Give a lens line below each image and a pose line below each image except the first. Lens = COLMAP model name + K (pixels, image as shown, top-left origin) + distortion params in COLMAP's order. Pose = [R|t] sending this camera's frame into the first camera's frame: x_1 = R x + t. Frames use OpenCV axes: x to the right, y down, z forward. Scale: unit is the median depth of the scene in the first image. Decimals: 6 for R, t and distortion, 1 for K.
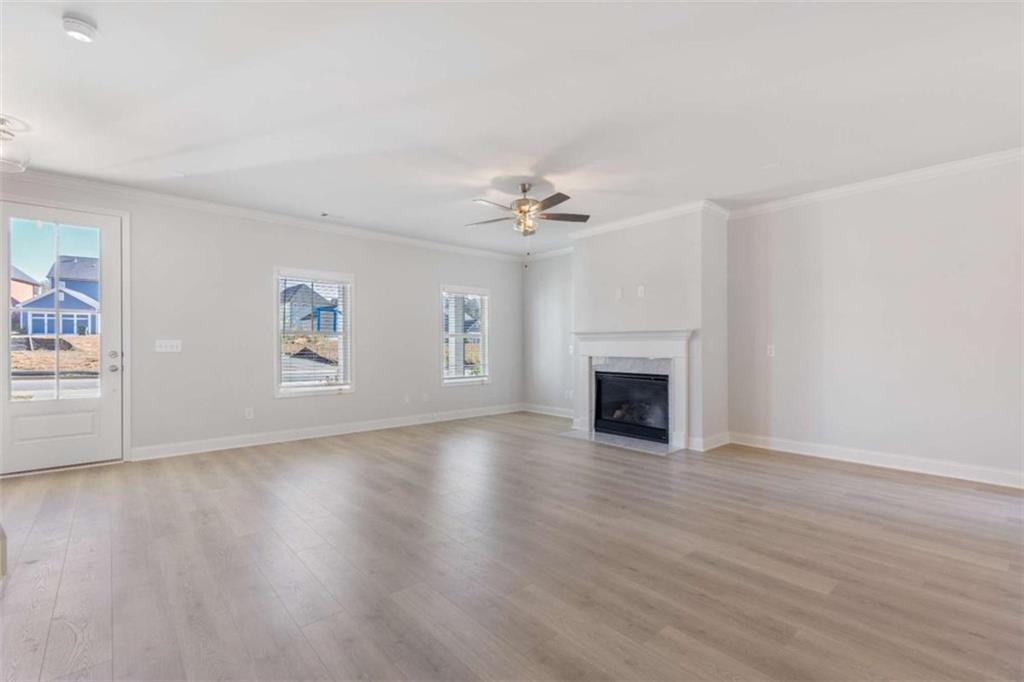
lens RADIAL K [[457.5, 0, 518.4], [0, 457.5, 345.6], [0, 0, 1]] dist [0.008731, -0.003346]
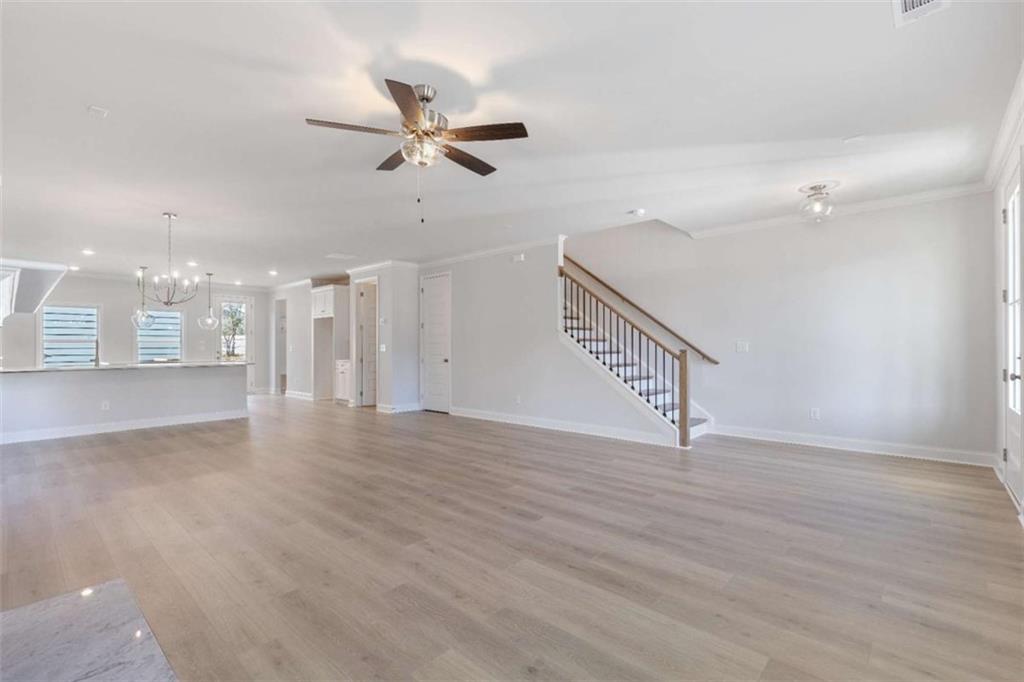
lens RADIAL K [[457.5, 0, 514.6], [0, 457.5, 344.7], [0, 0, 1]] dist [0.008731, -0.003346]
pose [[-0.994388, 0.004971, -0.105677, -0.033937], [0.005692, 0.999963, -0.006524, -0.000175], [0.105640, -0.007088, -0.994379, 1.403614]]
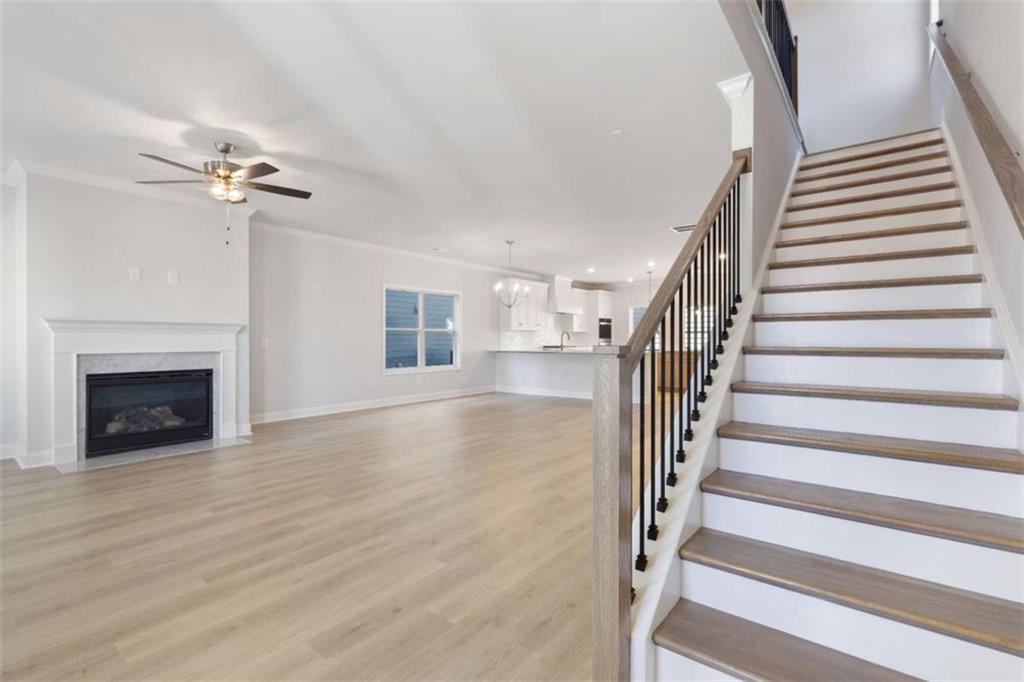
lens RADIAL K [[457.5, 0, 515.1], [0, 457.5, 339.9], [0, 0, 1]] dist [0.008731, -0.003346]
pose [[-0.177843, 0.001011, 0.984058, -0.771180], [0.000610, 0.999999, -0.000917, 0.003414], [-0.984059, 0.000437, -0.177844, 0.543492]]
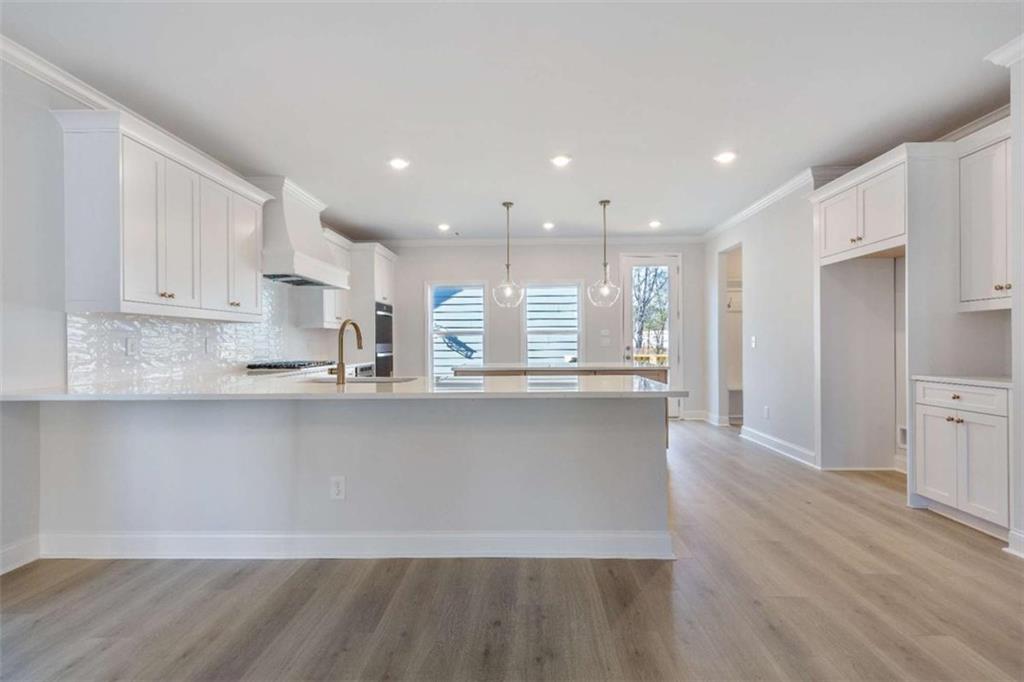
lens RADIAL K [[457.5, 0, 517.3], [0, 457.5, 342.6], [0, 0, 1]] dist [0.008731, -0.003346]
pose [[-0.729791, 0.008483, 0.683618, 0.459116], [0.007927, 0.999961, -0.003945, -0.001122], [-0.683625, 0.002540, -0.729829, 0.286977]]
